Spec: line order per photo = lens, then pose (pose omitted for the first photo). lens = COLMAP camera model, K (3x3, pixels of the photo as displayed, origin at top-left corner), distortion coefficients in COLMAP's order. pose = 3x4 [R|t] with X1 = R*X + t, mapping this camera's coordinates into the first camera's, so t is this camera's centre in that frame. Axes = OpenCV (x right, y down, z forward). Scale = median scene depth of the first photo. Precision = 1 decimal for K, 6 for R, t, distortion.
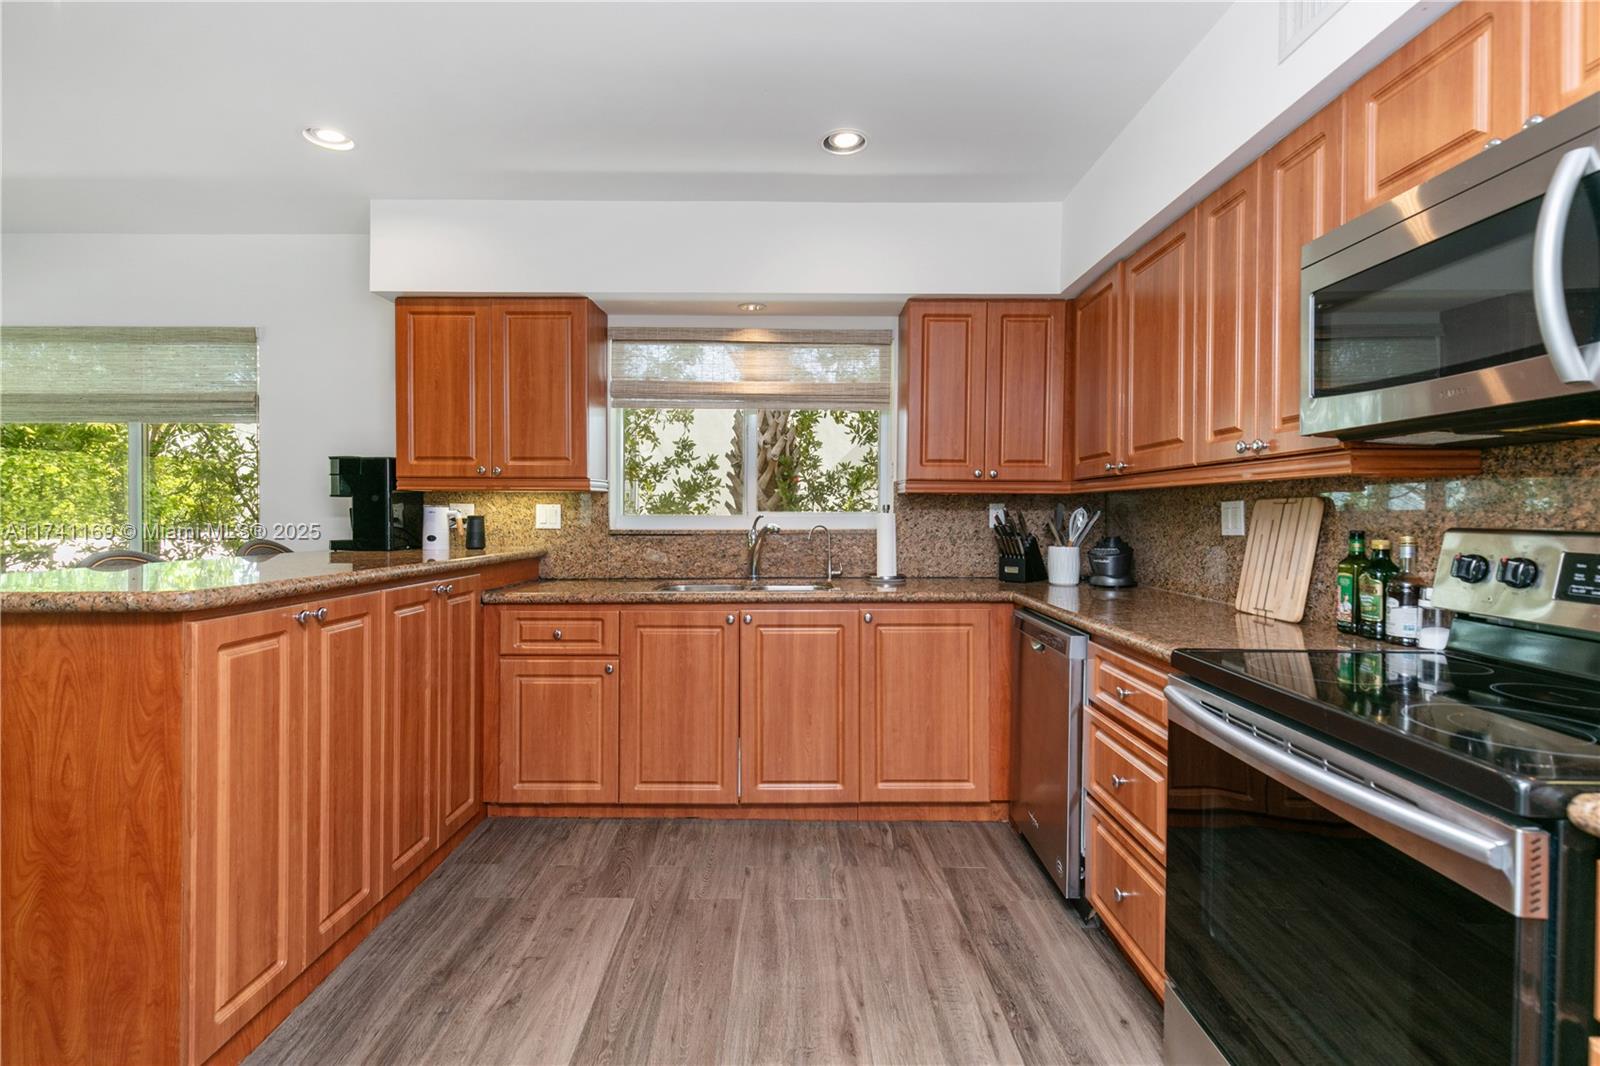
lens RADIAL K [[732.5, 0, 796.7], [0, 732.5, 514.2], [0, 0, 1]] dist [0.006239, -0.000289]
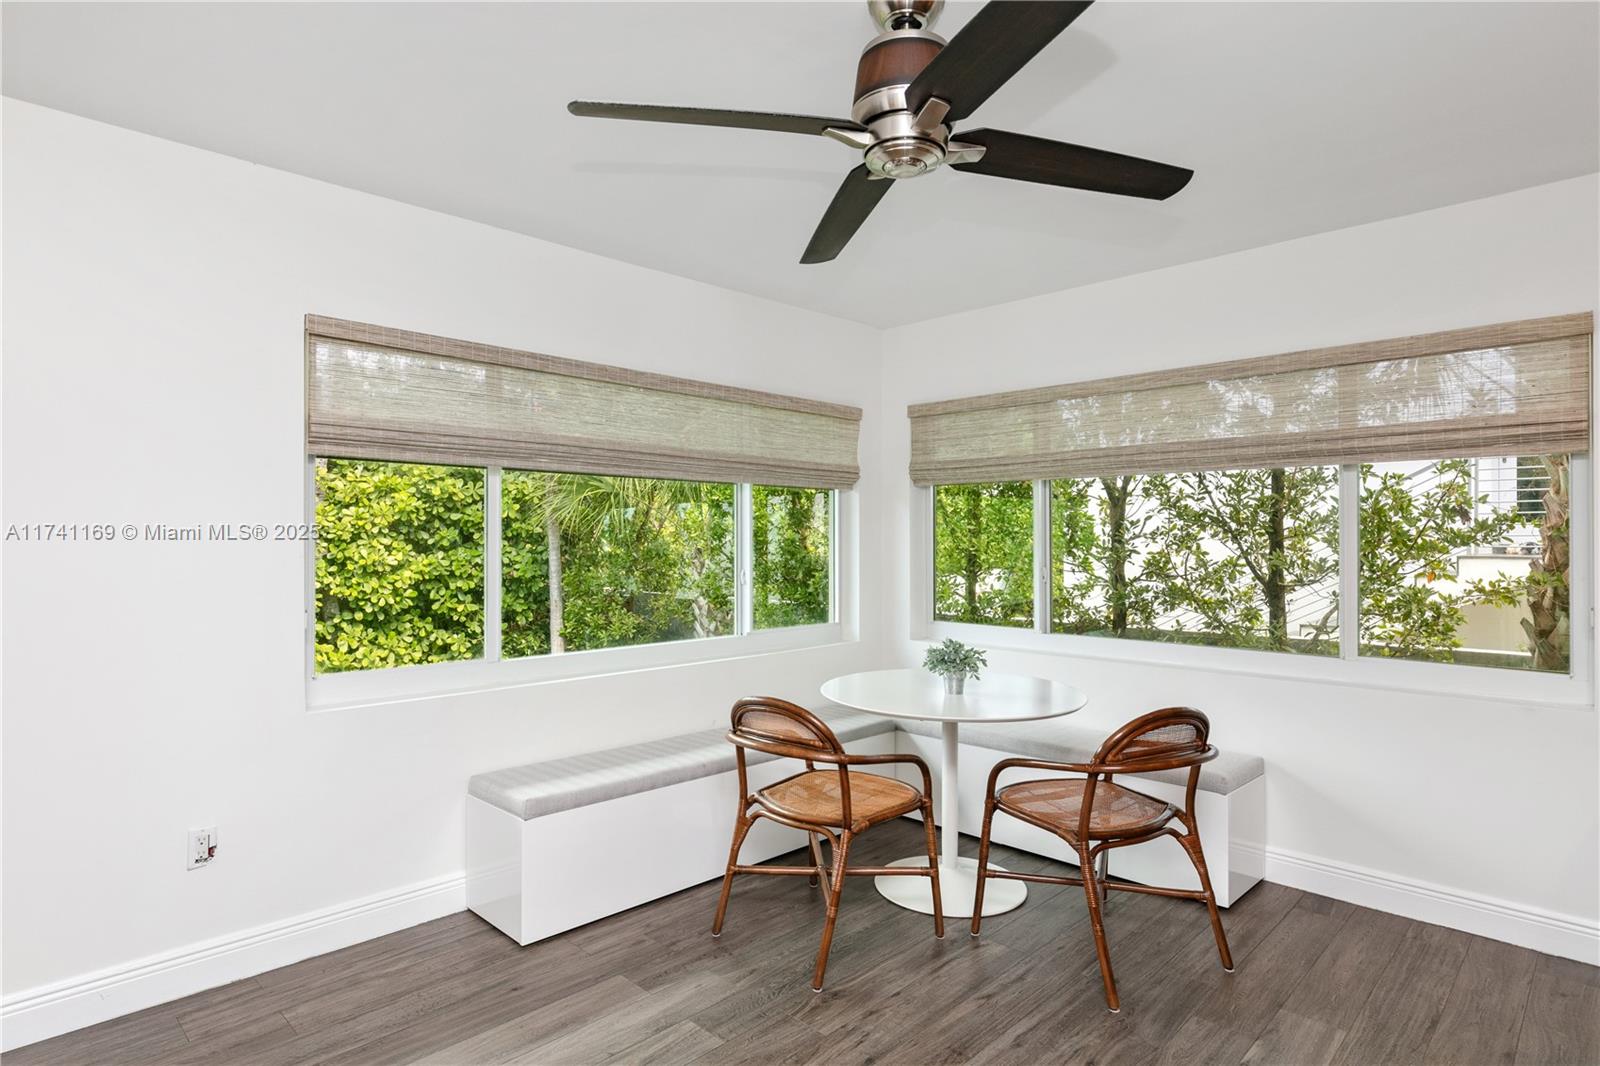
lens RADIAL K [[854.4, 0, 790.8], [0, 854.4, 532.3], [0, 0, 1]] dist [-0.003994, 0.000252]
pose [[0.708399, -0.012501, -0.705701, -0.859769], [-0.000616, 0.999832, -0.018330, -0.040631], [0.705812, 0.013420, 0.708273, -0.089284]]
